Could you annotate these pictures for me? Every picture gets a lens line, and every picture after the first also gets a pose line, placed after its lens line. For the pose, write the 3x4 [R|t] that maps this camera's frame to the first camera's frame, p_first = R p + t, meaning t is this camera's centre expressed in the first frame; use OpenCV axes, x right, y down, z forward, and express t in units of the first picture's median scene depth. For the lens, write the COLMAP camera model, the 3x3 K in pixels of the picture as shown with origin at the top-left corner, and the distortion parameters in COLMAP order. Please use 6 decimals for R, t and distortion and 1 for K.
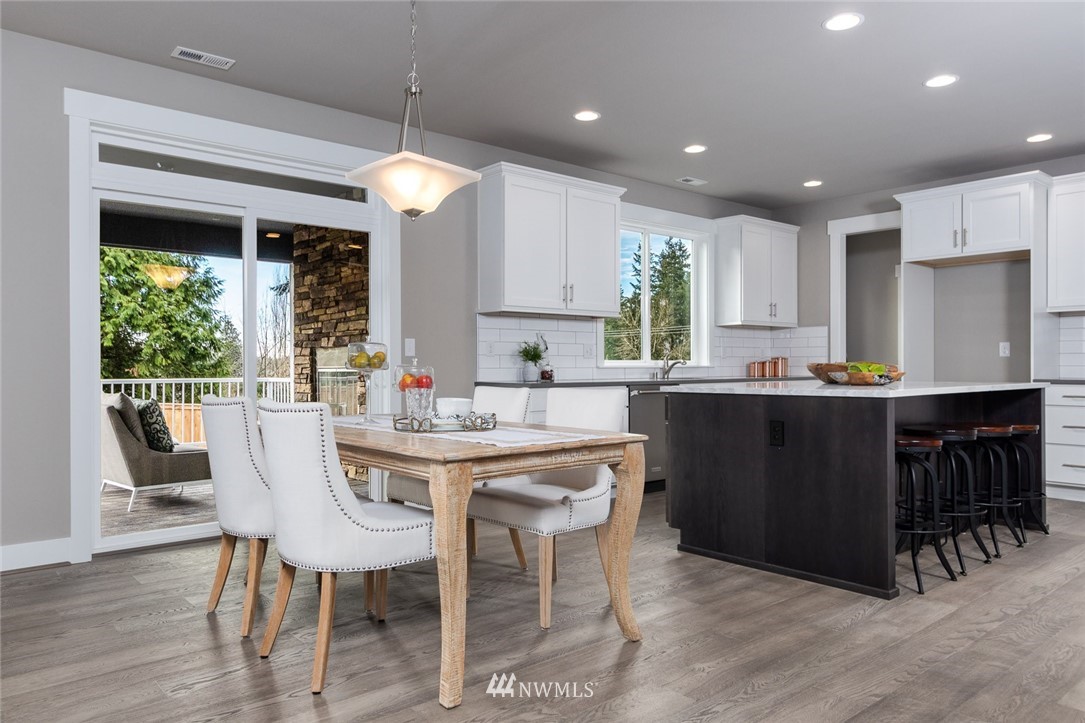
lens RADIAL K [[738.9, 0, 519.7], [0, 738.9, 361.6], [0, 0, 1]] dist [-0.005434, -0.001782]
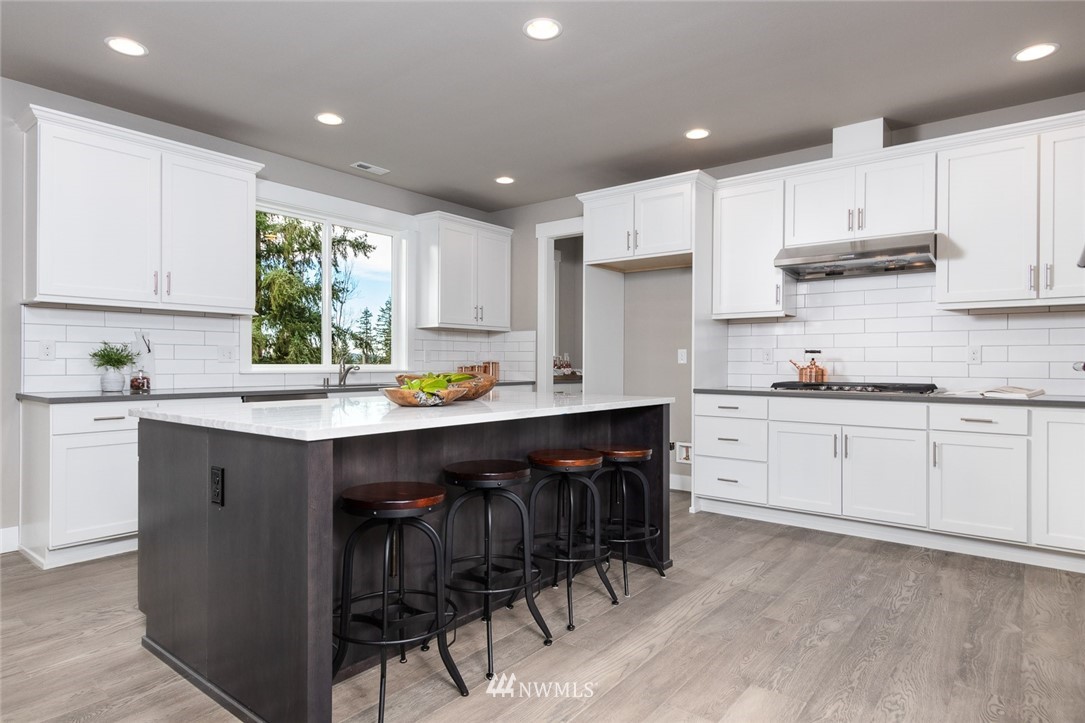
lens RADIAL K [[612.7, 0, 535.5], [0, 612.7, 362.2], [0, 0, 1]] dist [-0.003630, -0.000247]
pose [[0.978693, 0.006925, 0.205210, 0.275669], [-0.008008, 0.999958, 0.004450, -0.010112], [-0.205171, -0.005998, 0.978708, 0.217627]]
